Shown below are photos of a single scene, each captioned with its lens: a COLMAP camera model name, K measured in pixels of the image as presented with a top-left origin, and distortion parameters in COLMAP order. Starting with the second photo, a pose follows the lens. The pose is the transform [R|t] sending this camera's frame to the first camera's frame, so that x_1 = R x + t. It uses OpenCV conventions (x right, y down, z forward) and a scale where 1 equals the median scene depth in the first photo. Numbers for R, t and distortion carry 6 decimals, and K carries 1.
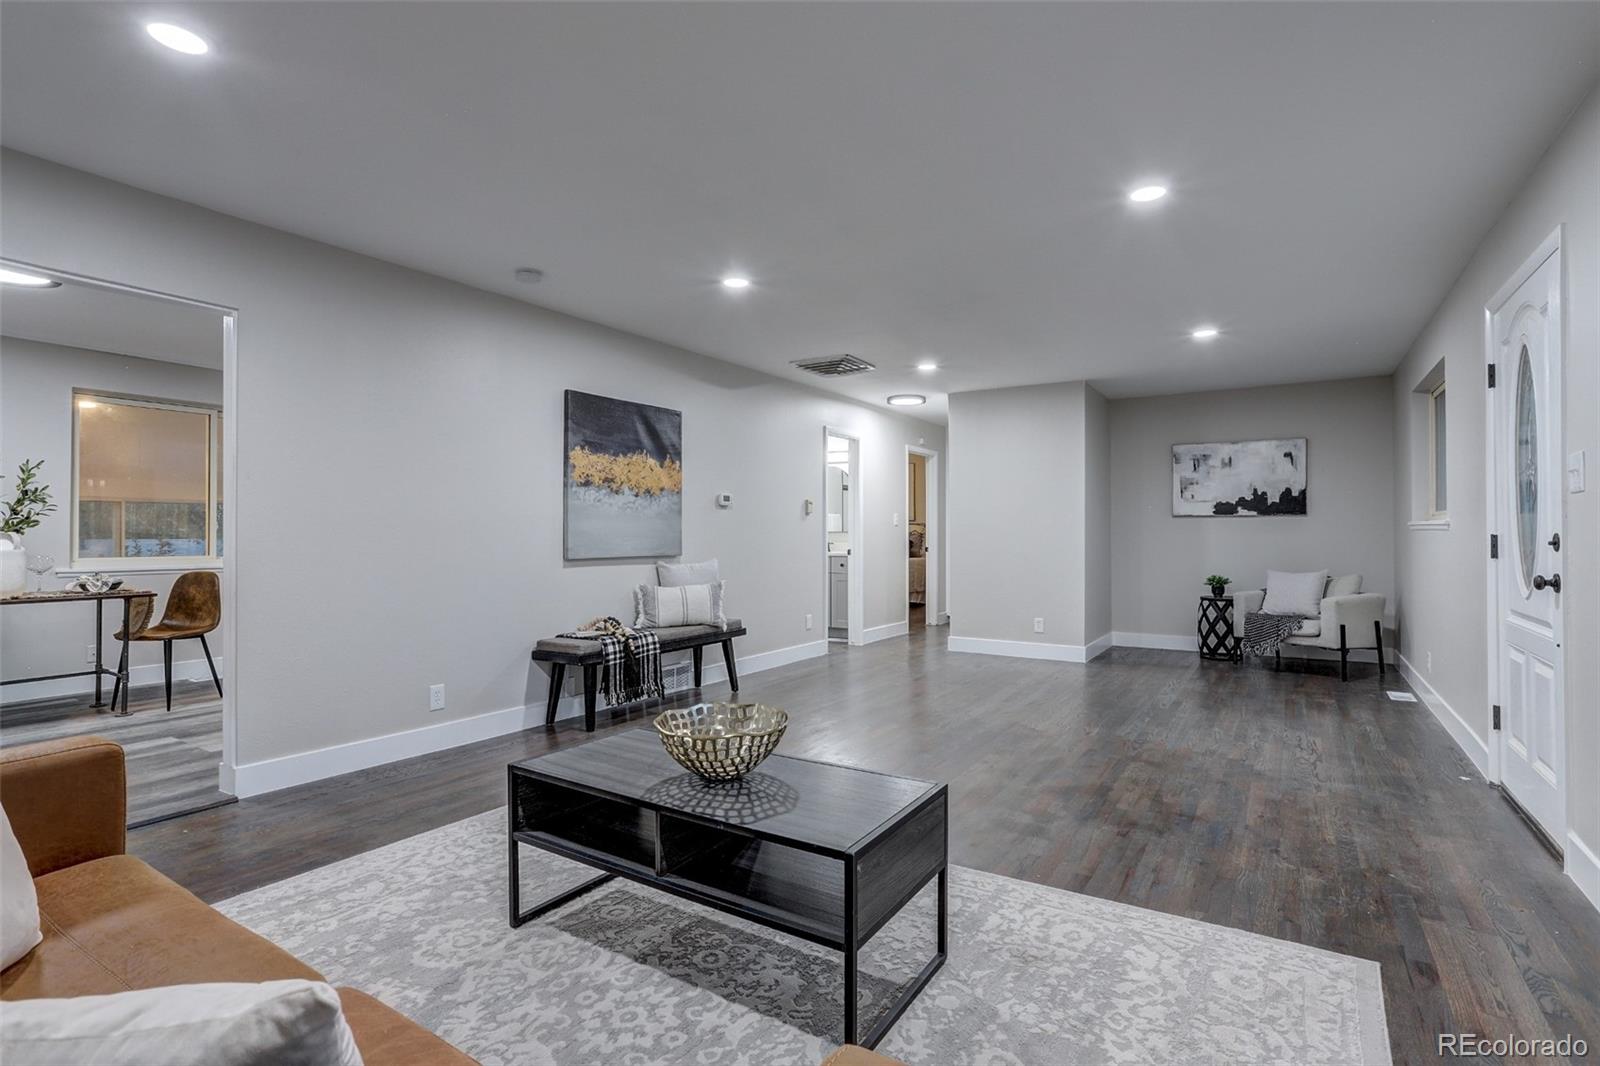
lens RADIAL K [[767.2, 0, 803.3], [0, 767.2, 529.7], [0, 0, 1]] dist [-0.043666, 0.000777]
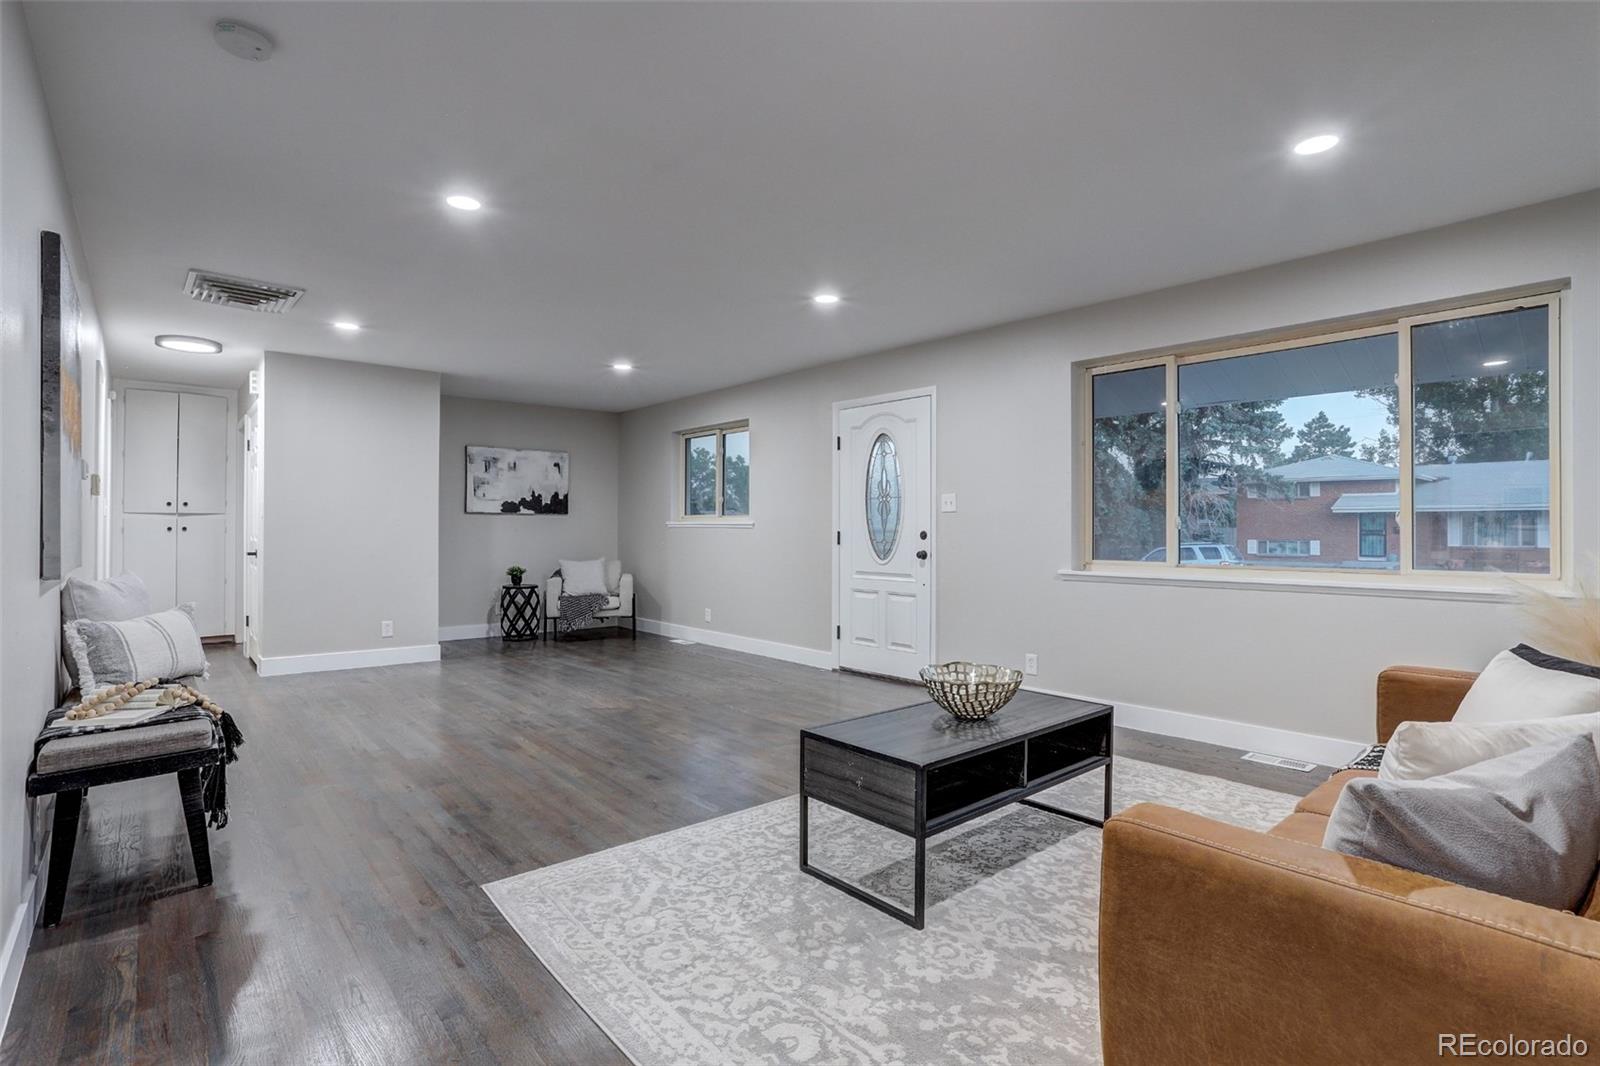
lens RADIAL K [[767.2, 0, 803.3], [0, 767.2, 529.7], [0, 0, 1]] dist [-0.043666, 0.000777]
pose [[0.285243, 0.001891, 0.958453, -0.428454], [-0.007895, 0.999969, 0.000377, 0.001700], [-0.958423, -0.007674, 0.285249, 0.269219]]
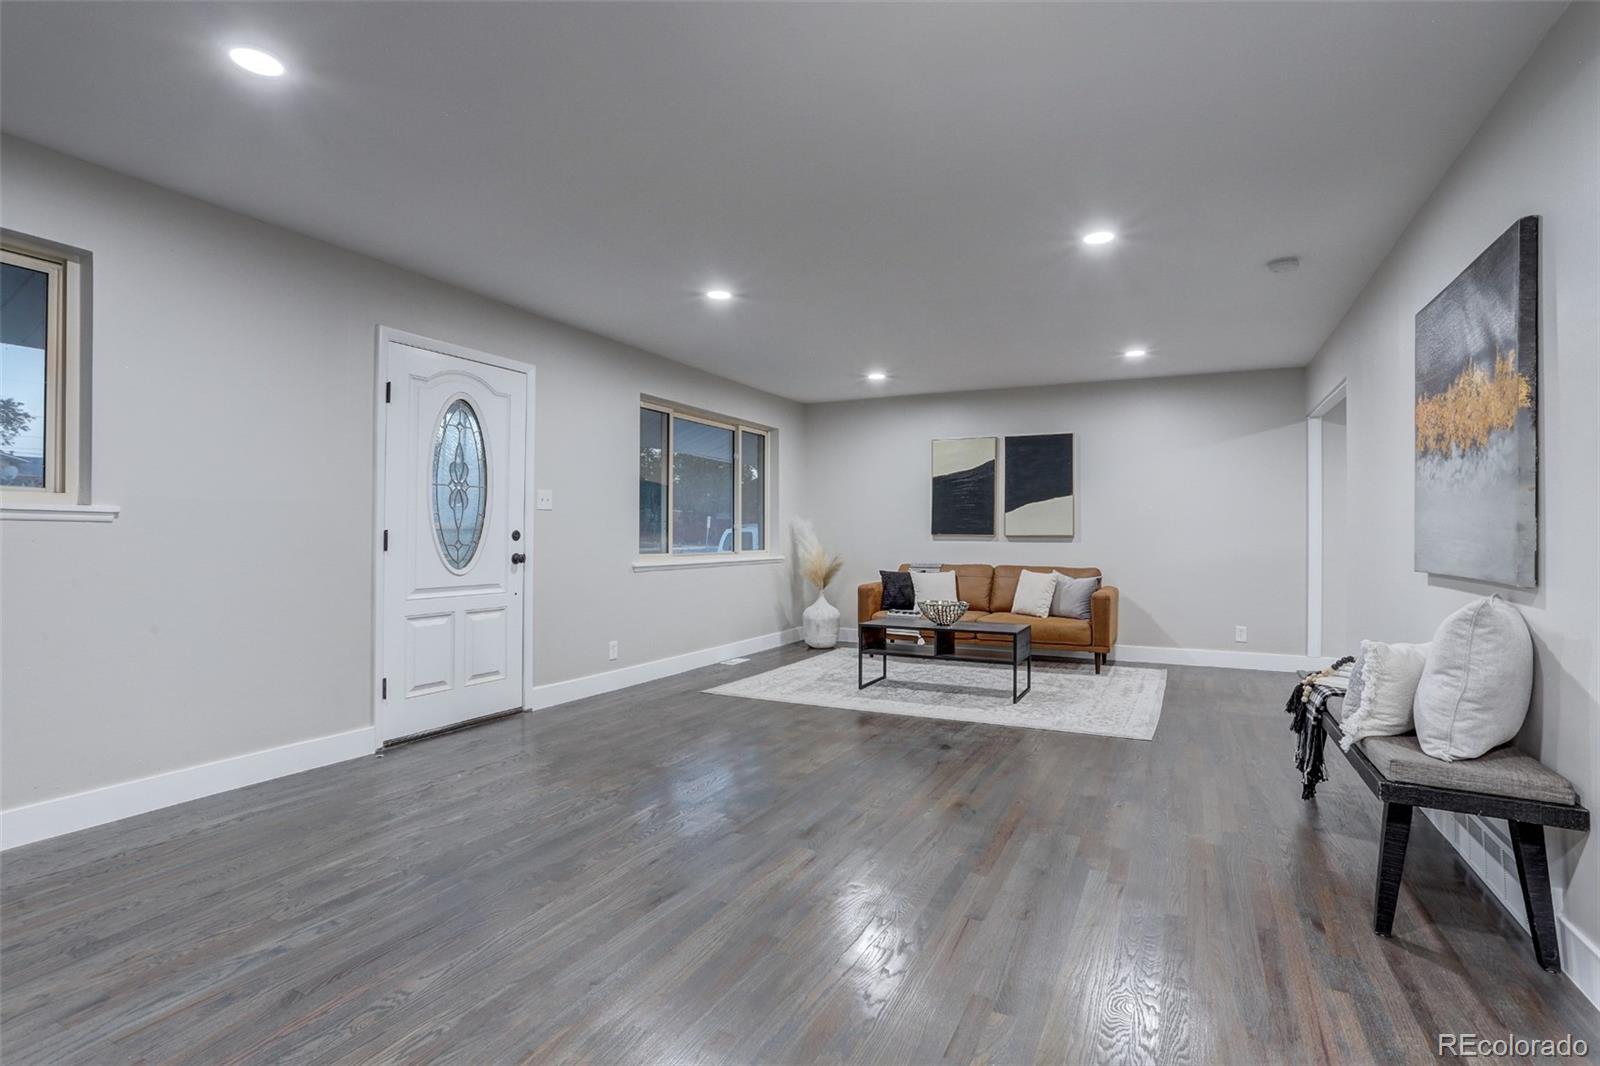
lens RADIAL K [[767.2, 0, 803.3], [0, 767.2, 529.7], [0, 0, 1]] dist [-0.043666, 0.000777]
pose [[-0.995714, -0.005154, -0.092345, 0.201580], [-0.004268, 0.999943, -0.009785, 0.007492], [0.092390, -0.009349, -0.995679, 1.094395]]
